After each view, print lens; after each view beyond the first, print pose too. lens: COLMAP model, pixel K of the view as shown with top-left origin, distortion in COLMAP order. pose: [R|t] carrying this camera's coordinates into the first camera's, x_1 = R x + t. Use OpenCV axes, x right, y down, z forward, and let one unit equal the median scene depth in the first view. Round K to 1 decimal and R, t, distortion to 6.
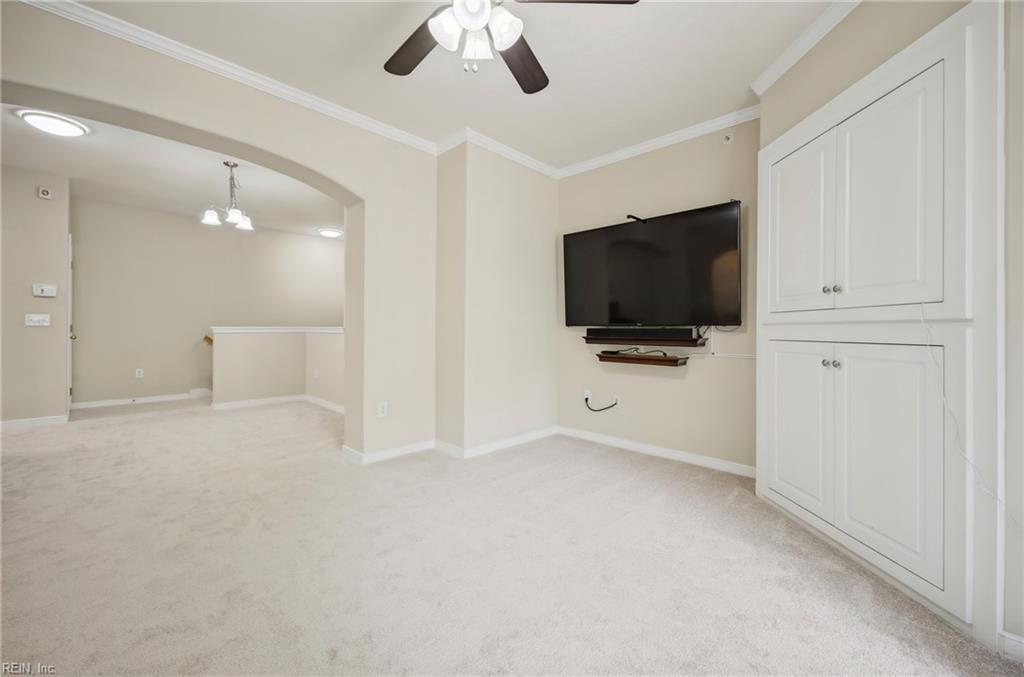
lens RADIAL K [[408.4, 0, 509.8], [0, 408.4, 335.9], [0, 0, 1]] dist [0.000374, -0.000095]
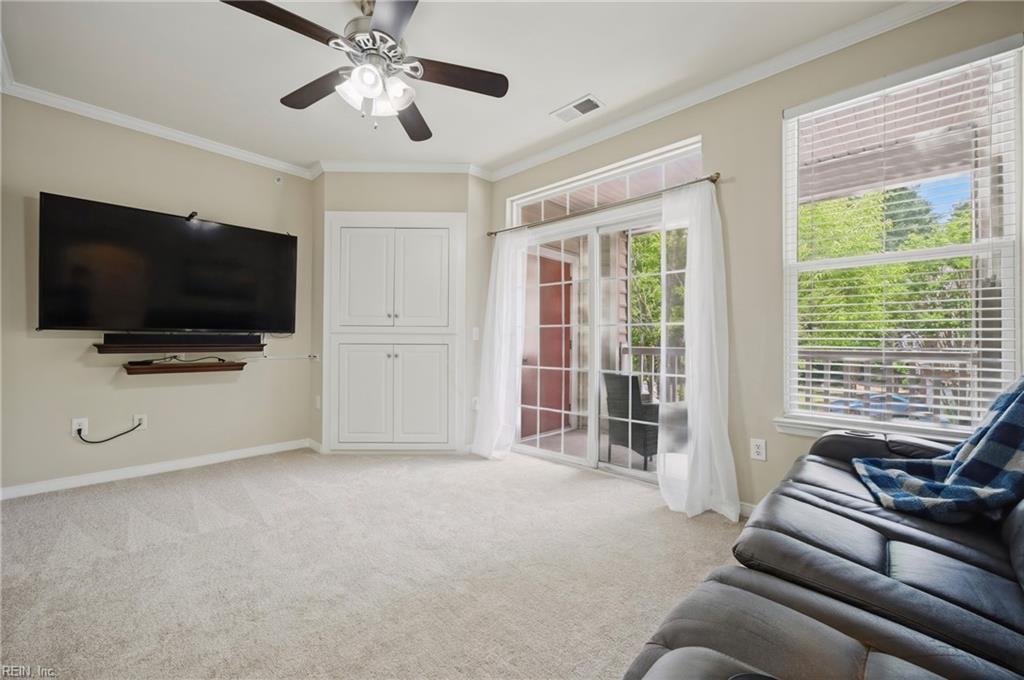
lens RADIAL K [[408.4, 0, 509.8], [0, 408.4, 337.4], [0, 0, 1]] dist [0.000374, -0.000095]
pose [[-0.004628, -0.001005, 0.999989, -0.682627], [0.006403, 0.999979, 0.001035, -0.008159], [-0.999969, 0.006408, -0.004621, 0.300457]]
